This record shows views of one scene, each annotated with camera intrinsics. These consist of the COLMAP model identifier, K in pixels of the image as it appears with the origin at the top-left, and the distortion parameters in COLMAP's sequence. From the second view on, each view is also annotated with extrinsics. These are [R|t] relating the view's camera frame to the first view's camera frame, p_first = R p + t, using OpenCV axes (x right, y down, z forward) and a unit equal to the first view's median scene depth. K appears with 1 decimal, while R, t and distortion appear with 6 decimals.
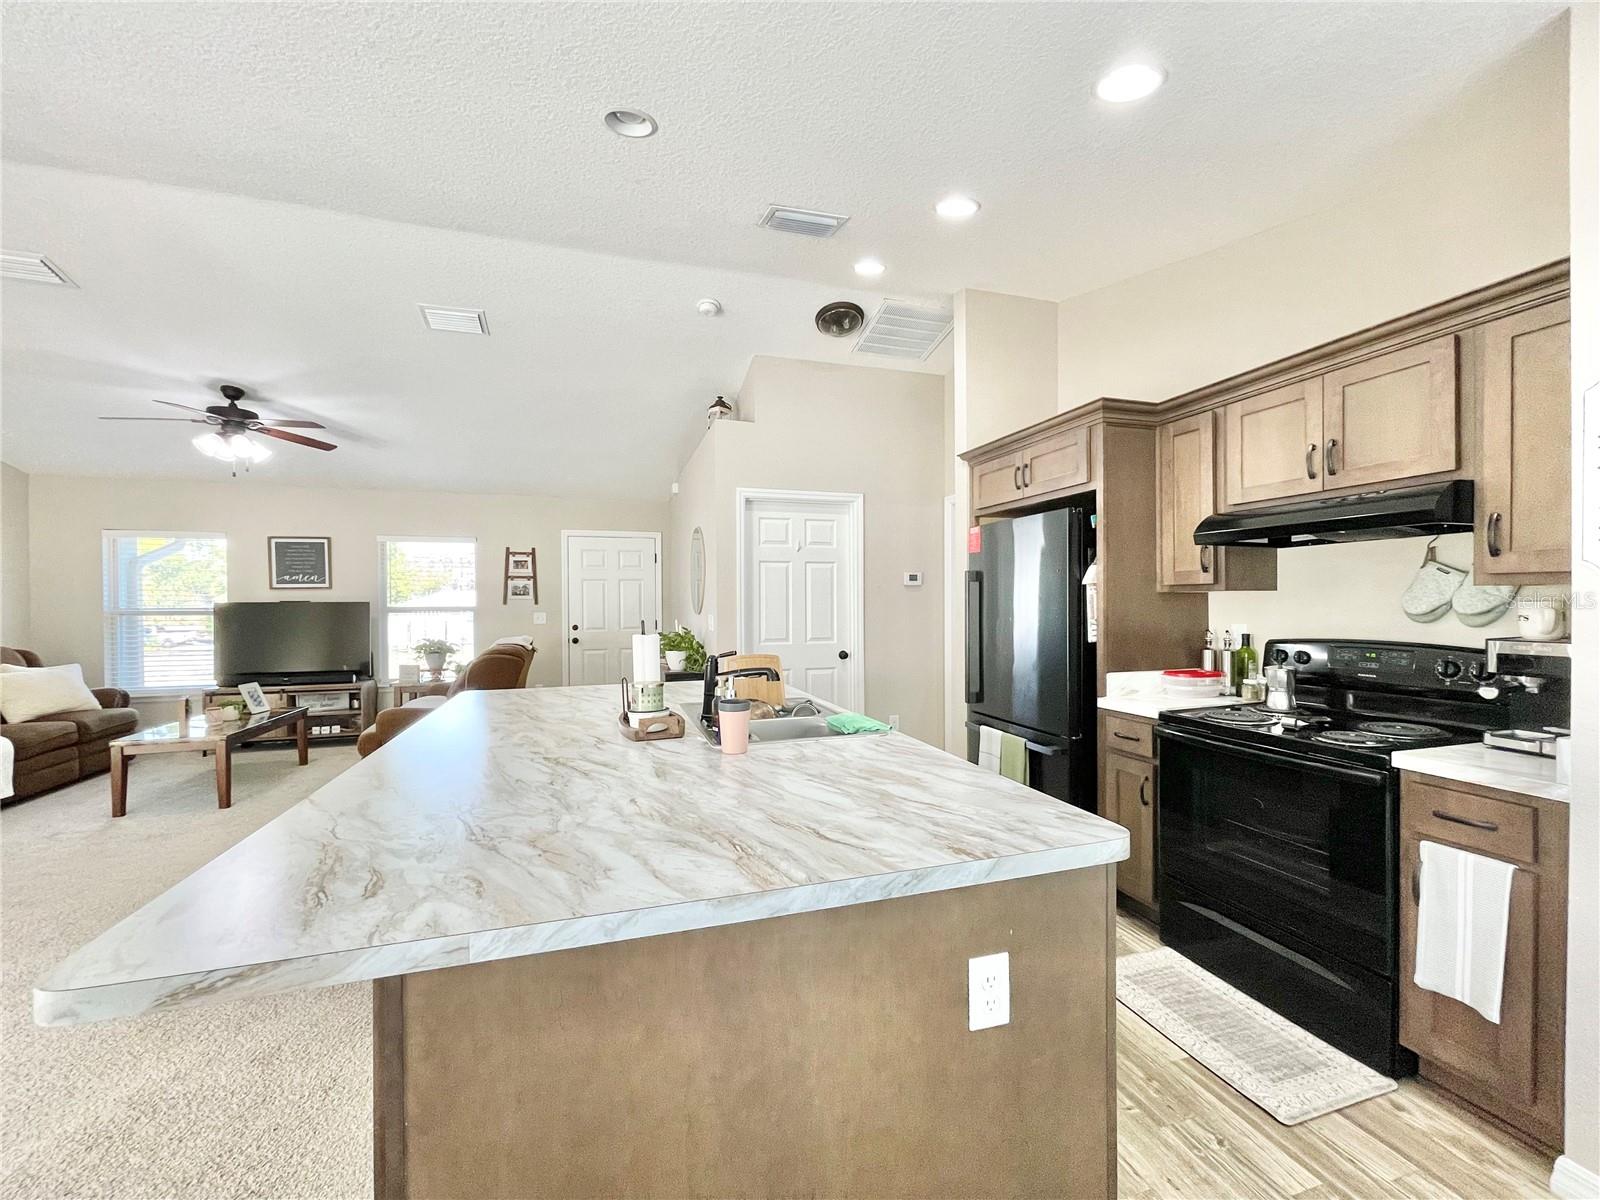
lens RADIAL K [[644.5, 0, 794.2], [0, 644.5, 607.5], [0, 0, 1]] dist [0.000331, 0.000521]
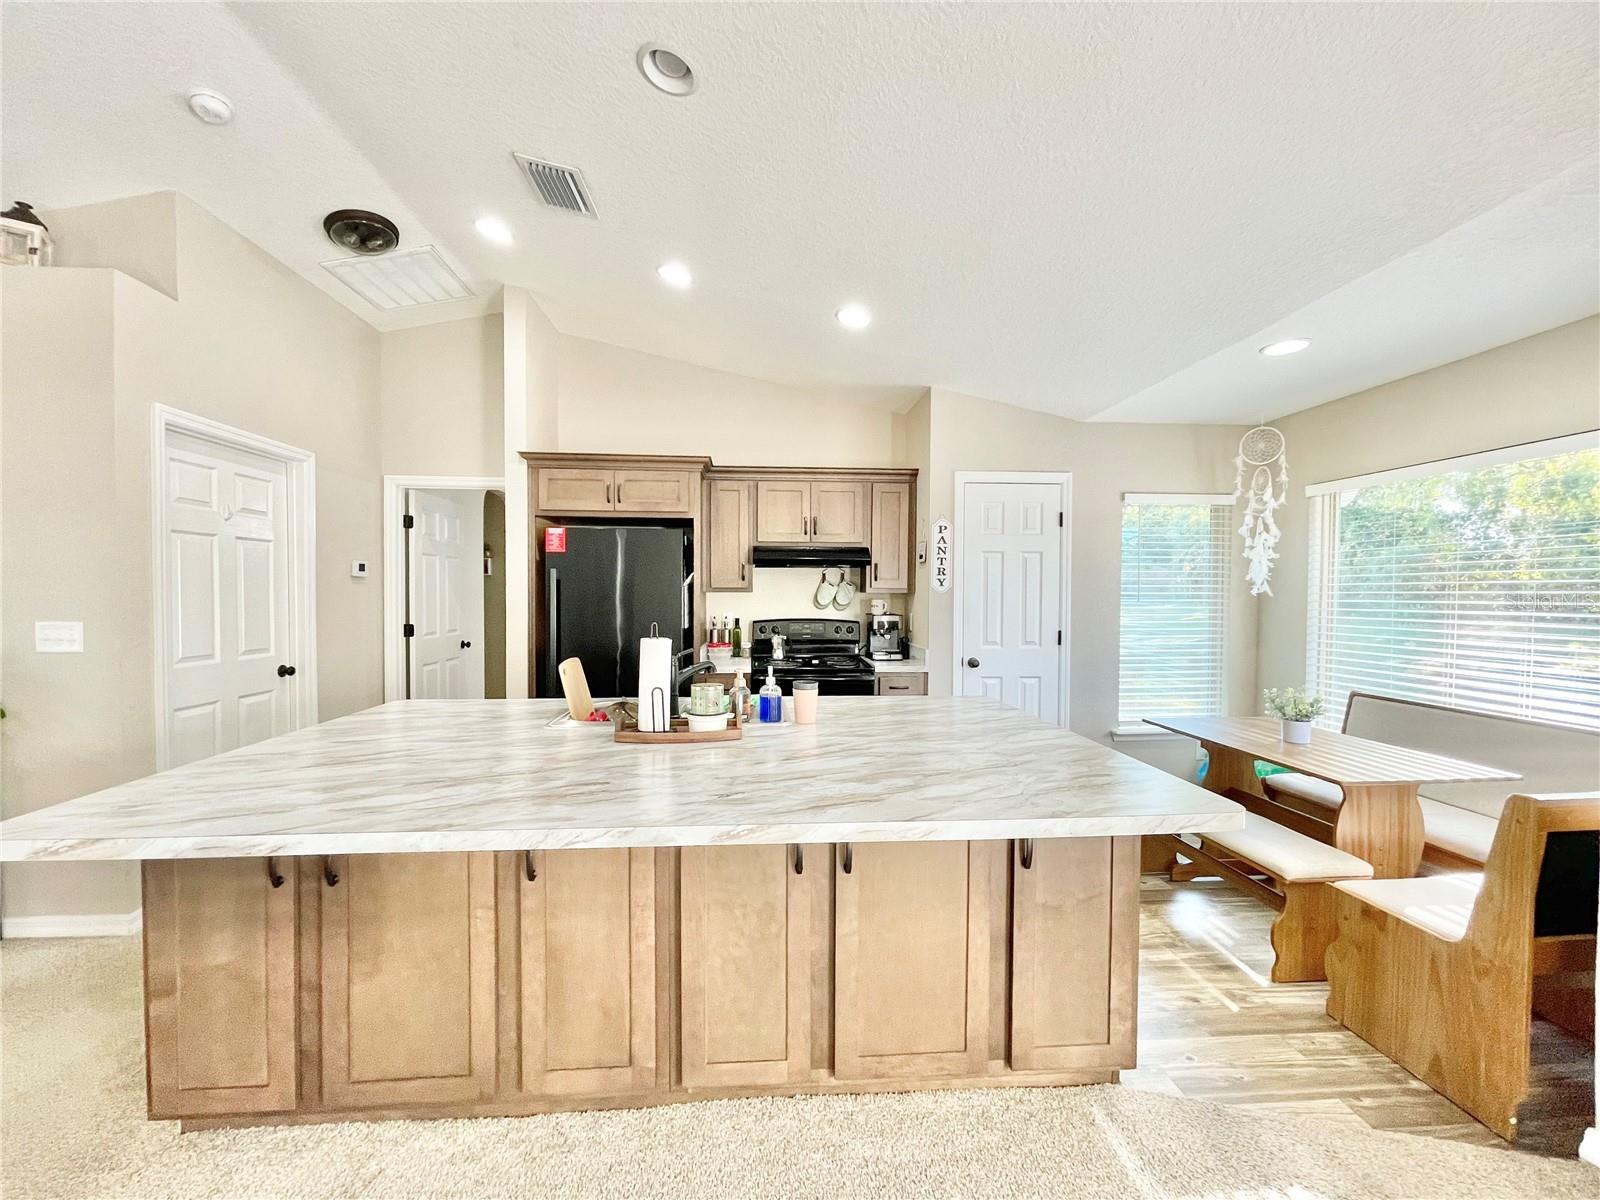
lens RADIAL K [[644.5, 0, 794.2], [0, 644.5, 607.5], [0, 0, 1]] dist [0.000331, 0.000521]
pose [[0.229657, -0.016808, 0.973126, -0.442844], [0.002826, 0.999858, 0.016602, -0.006731], [-0.973268, -0.001063, 0.229672, 0.247925]]
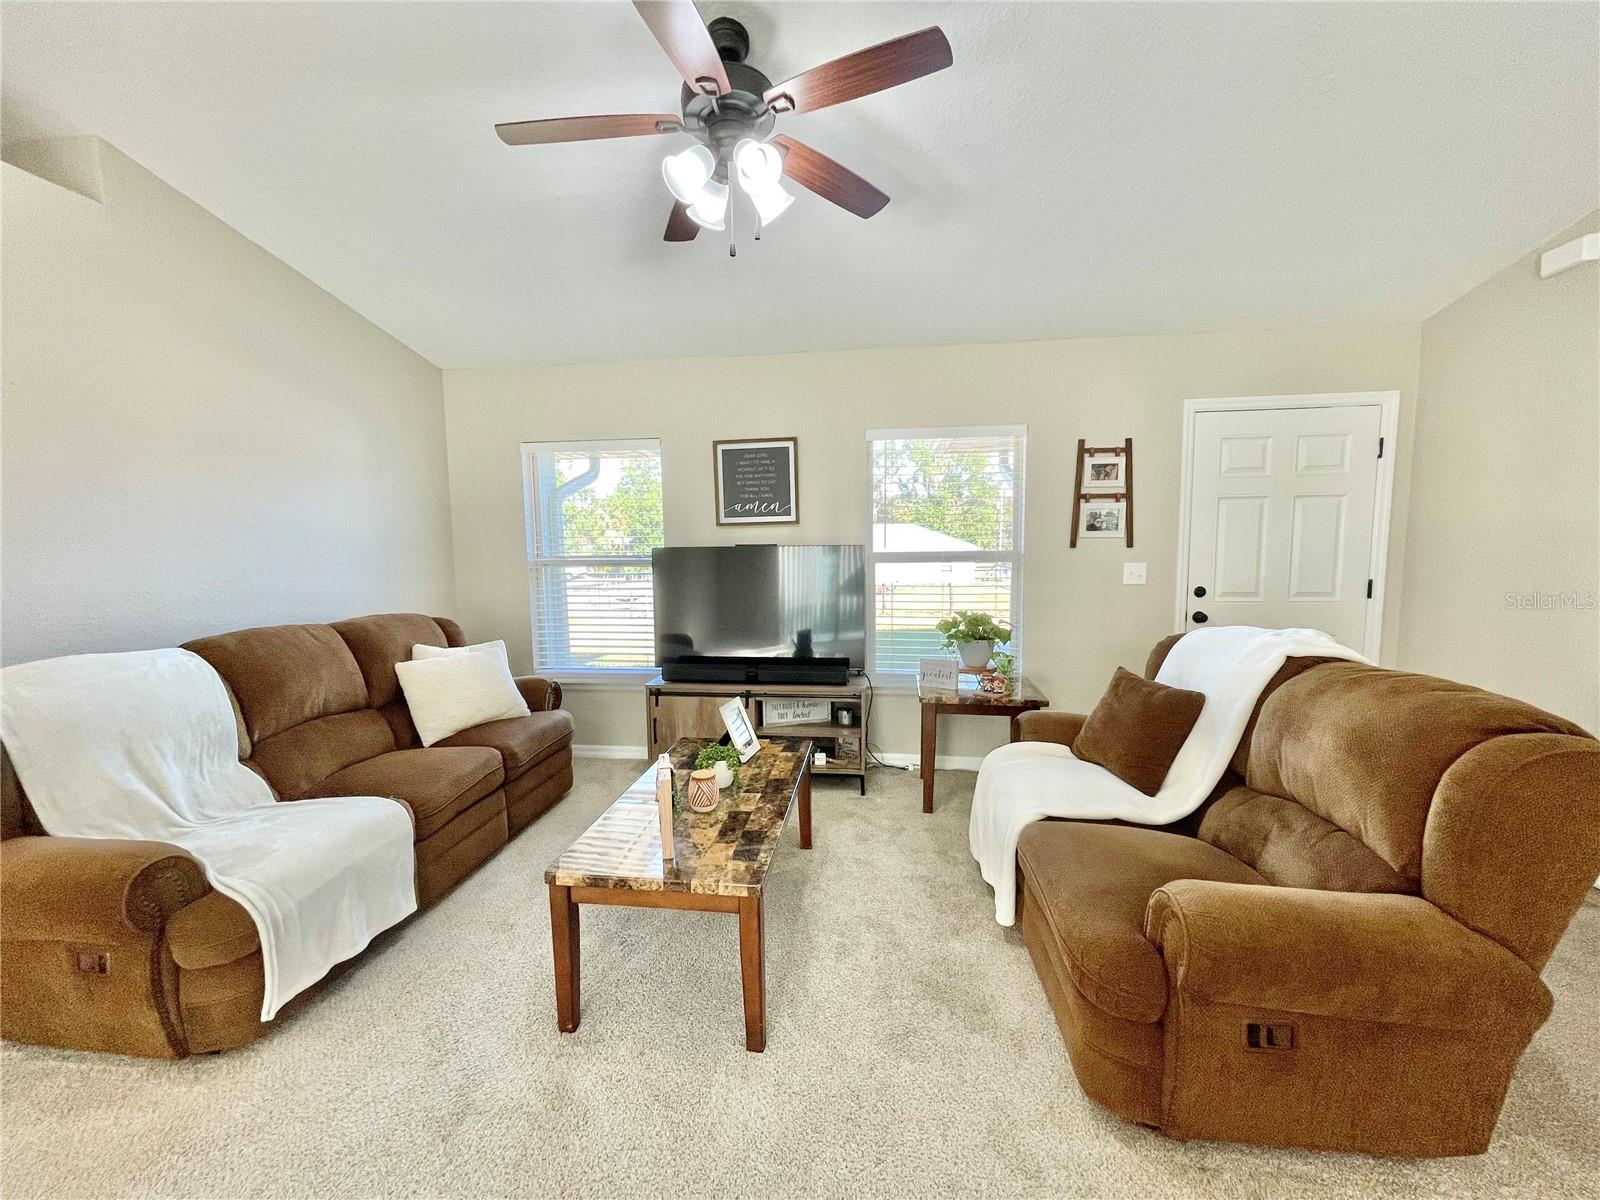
lens RADIAL K [[638.8, 0, 790.4], [0, 638.8, 614.9], [0, 0, 1]] dist [-0.014766, 0.000182]
pose [[0.906287, 0.039956, -0.420771, -0.546000], [0.005781, 0.994257, 0.106866, -0.009328], [0.422624, -0.099284, 0.900851, 0.518937]]
